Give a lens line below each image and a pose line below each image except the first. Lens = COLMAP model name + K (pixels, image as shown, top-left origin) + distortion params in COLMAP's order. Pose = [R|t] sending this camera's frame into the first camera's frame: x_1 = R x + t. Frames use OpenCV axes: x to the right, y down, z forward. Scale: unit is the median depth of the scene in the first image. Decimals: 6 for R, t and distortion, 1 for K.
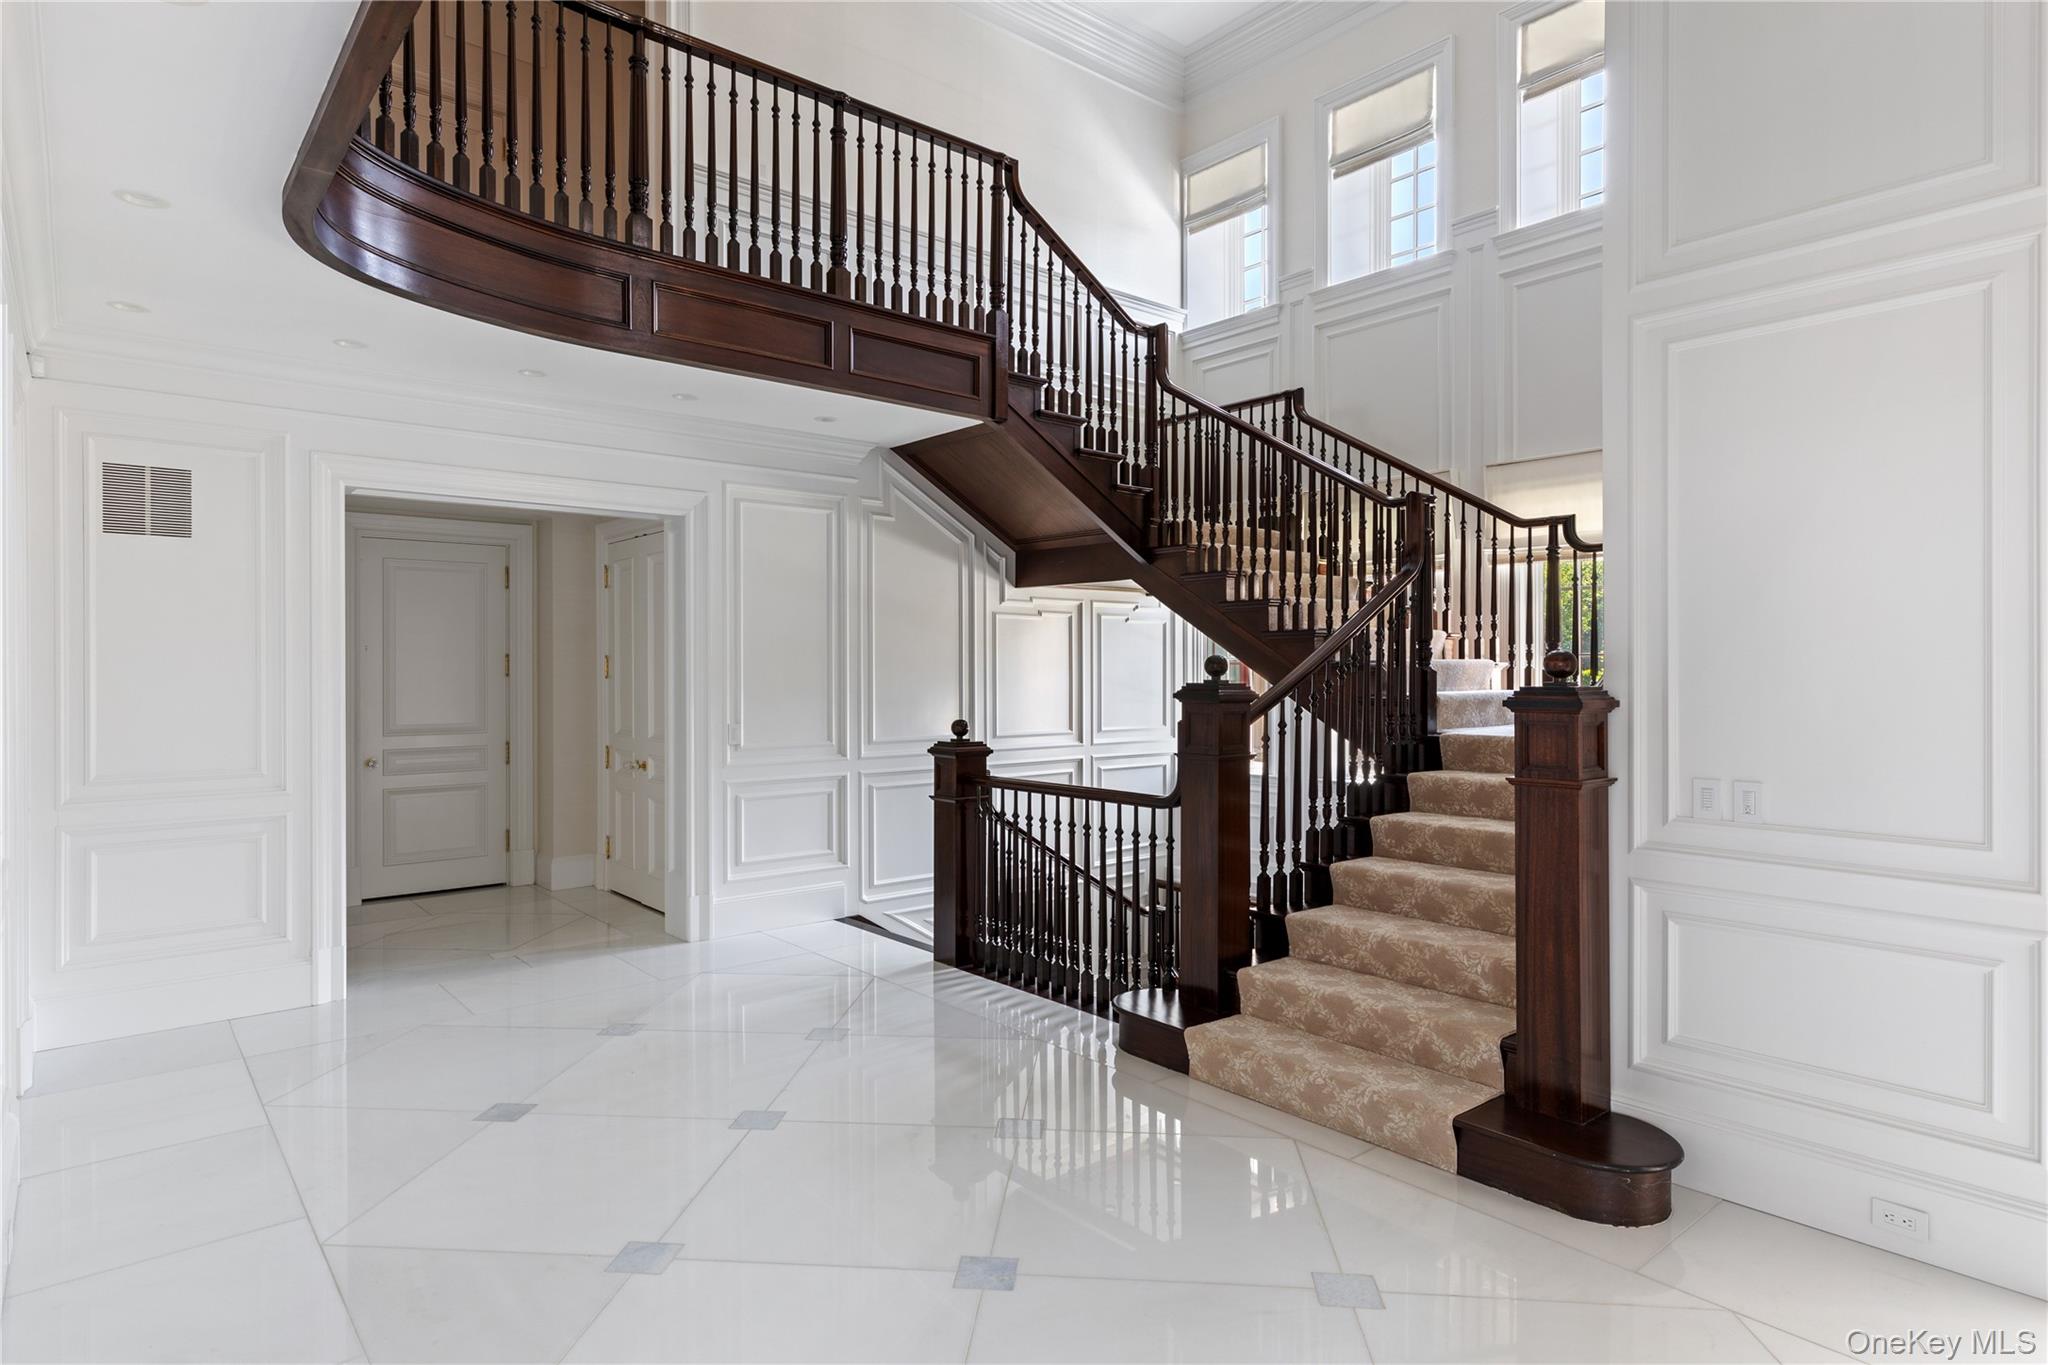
lens RADIAL K [[1150.1, 0, 1023.0], [0, 1150.1, 680.8], [0, 0, 1]] dist [0.004106, 0.000013]
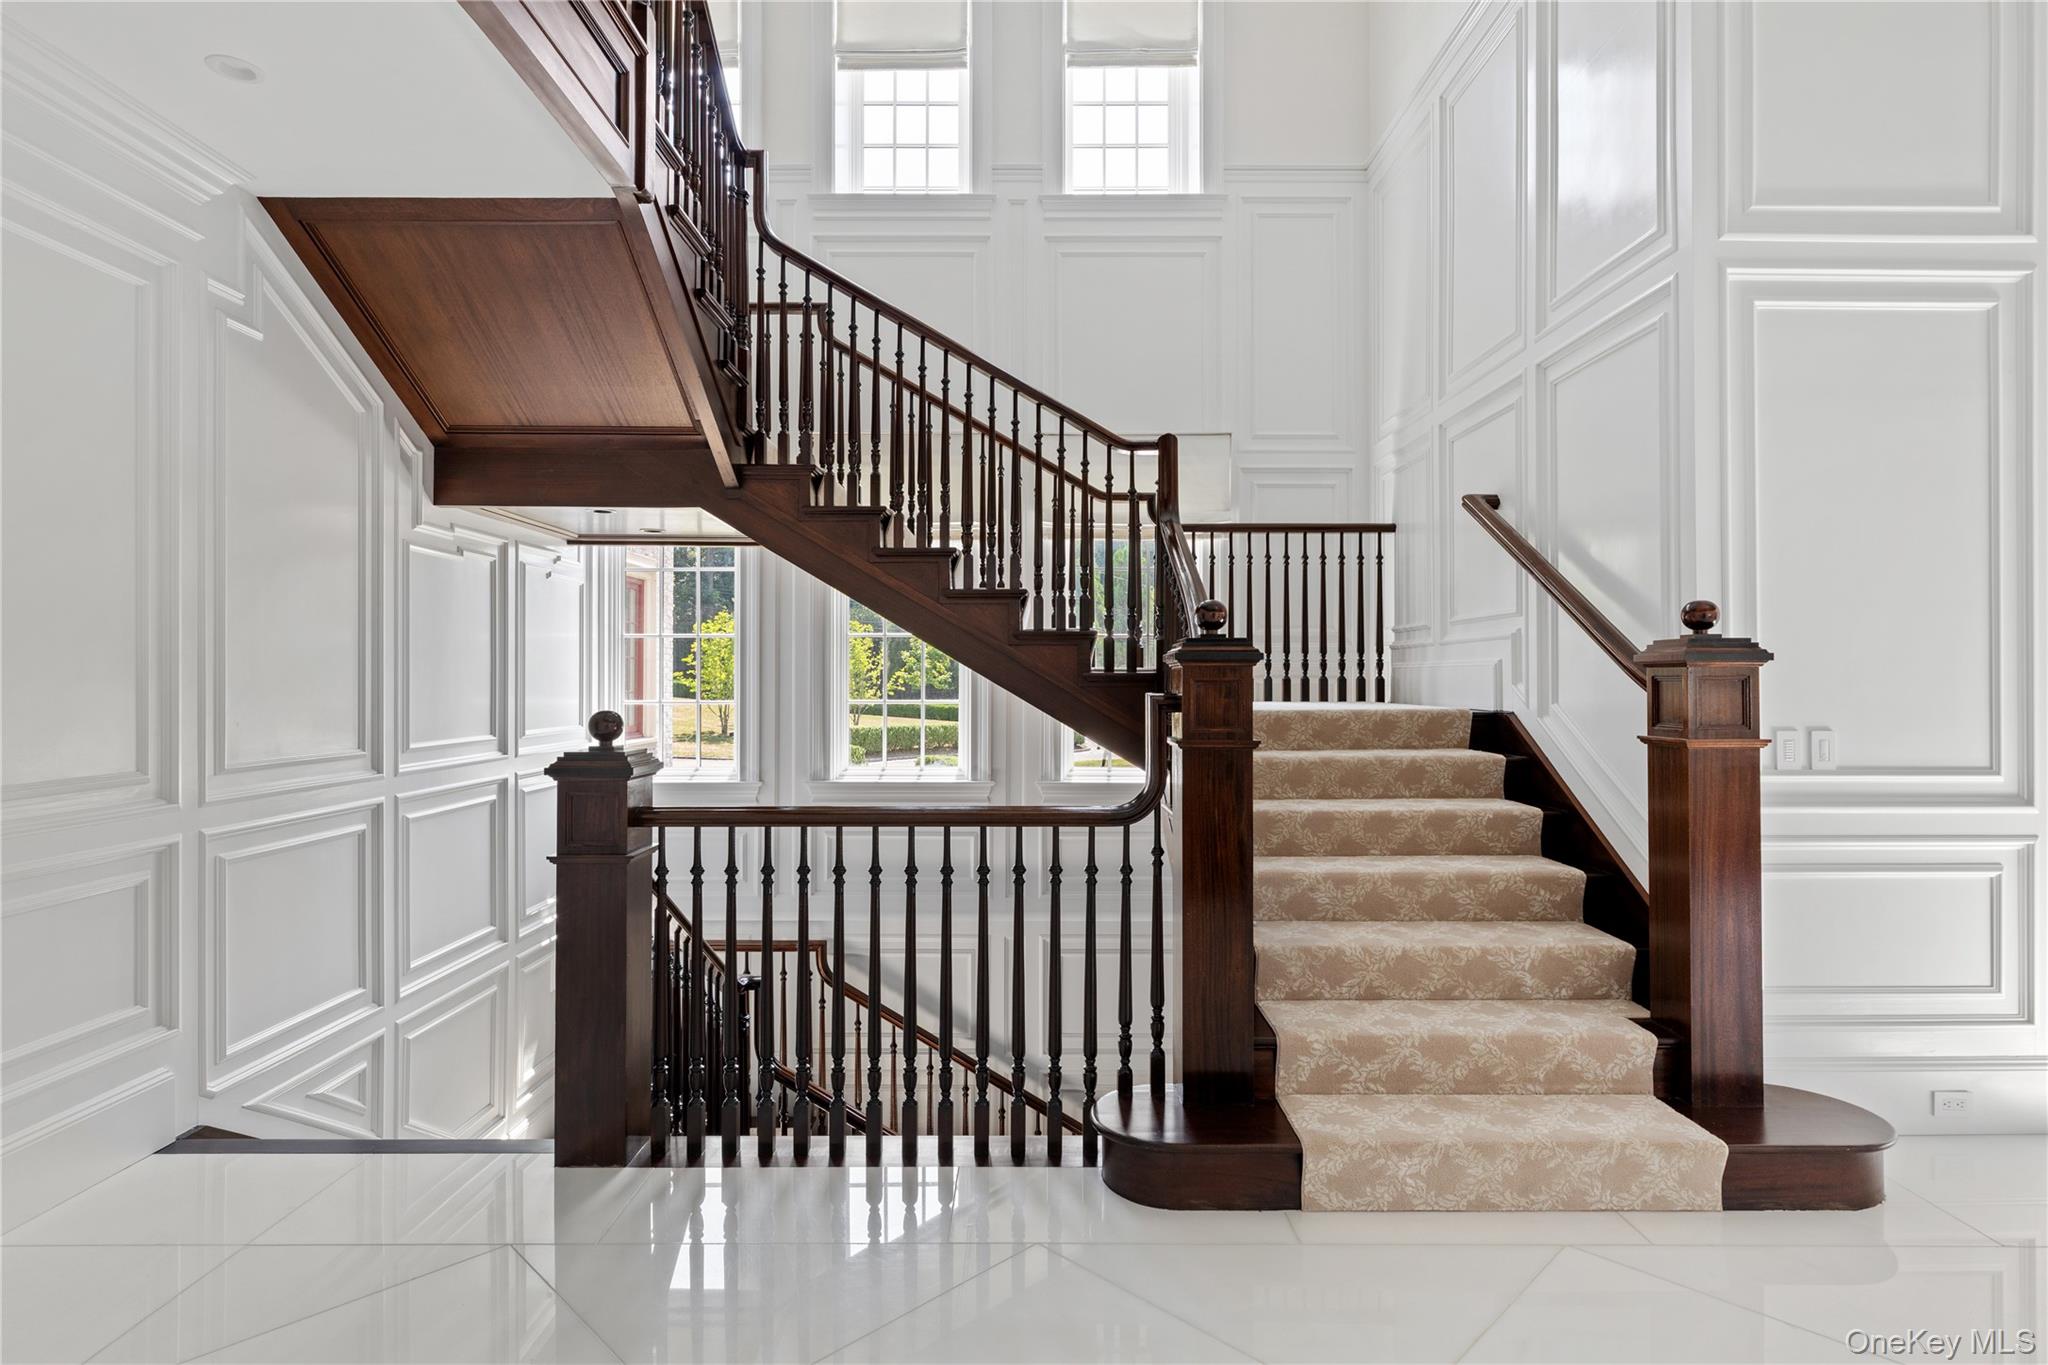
lens RADIAL K [[1064.1, 0, 1026.9], [0, 1064.1, 676.0], [0, 0, 1]] dist [0.000502, 0.000746]
pose [[0.630933, 0.001401, 0.775836, -0.321886], [0.006871, 0.999949, -0.007394, 0.021871], [-0.775807, 0.009995, 0.630892, 0.521816]]
